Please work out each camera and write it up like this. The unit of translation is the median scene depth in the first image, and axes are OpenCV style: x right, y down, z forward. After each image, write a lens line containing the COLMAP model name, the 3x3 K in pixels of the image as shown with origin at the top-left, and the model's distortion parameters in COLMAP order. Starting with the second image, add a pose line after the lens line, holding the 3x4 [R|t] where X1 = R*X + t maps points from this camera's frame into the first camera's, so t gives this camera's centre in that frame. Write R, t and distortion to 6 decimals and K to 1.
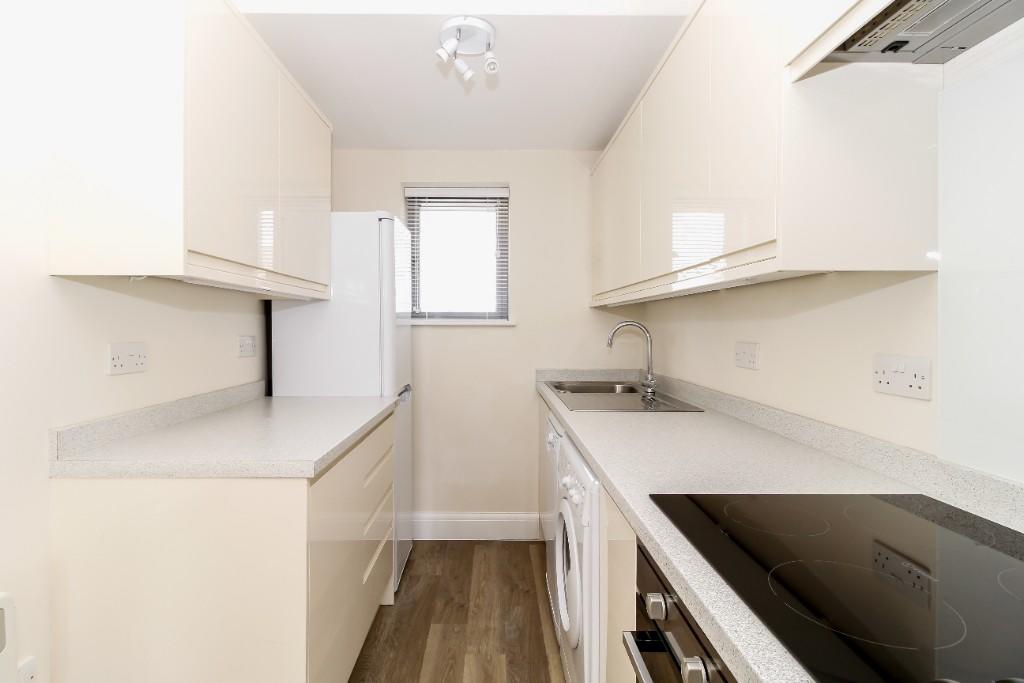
lens RADIAL K [[490.1, 0, 506.6], [0, 490.1, 322.9], [0, 0, 1]] dist [0.000128, 0.000018]
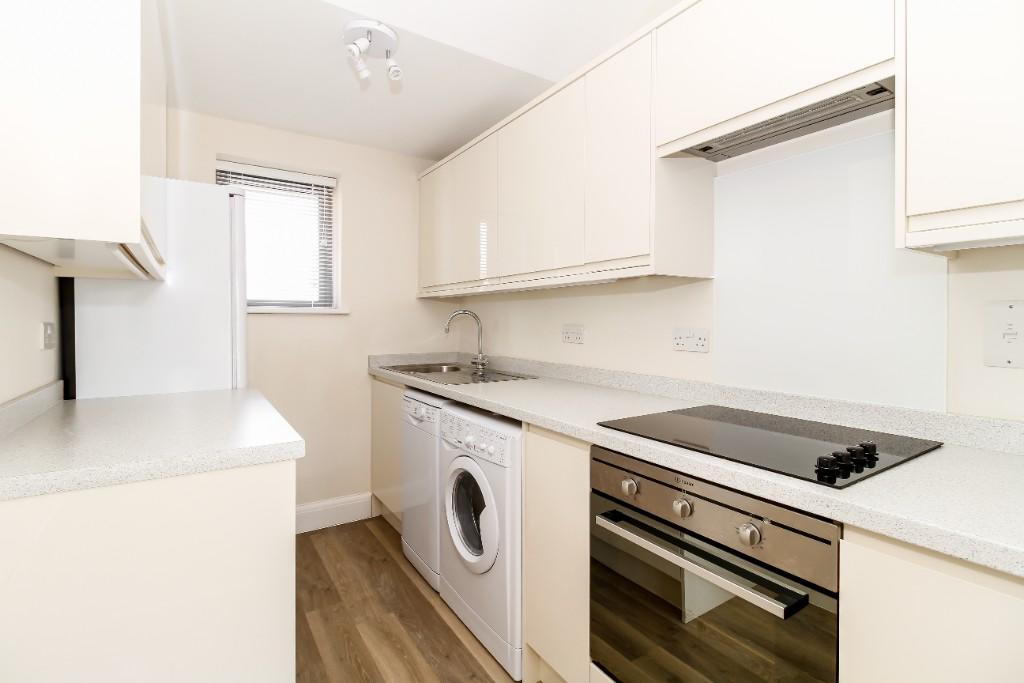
lens RADIAL K [[468.6, 0, 511.1], [0, 468.6, 316.9], [0, 0, 1]] dist [0.001518, -0.000067]
pose [[0.840468, 0.003668, 0.541849, -0.296047], [-0.002929, 0.999993, -0.002226, 0.016726], [-0.541853, 0.000284, 0.840473, -0.017438]]
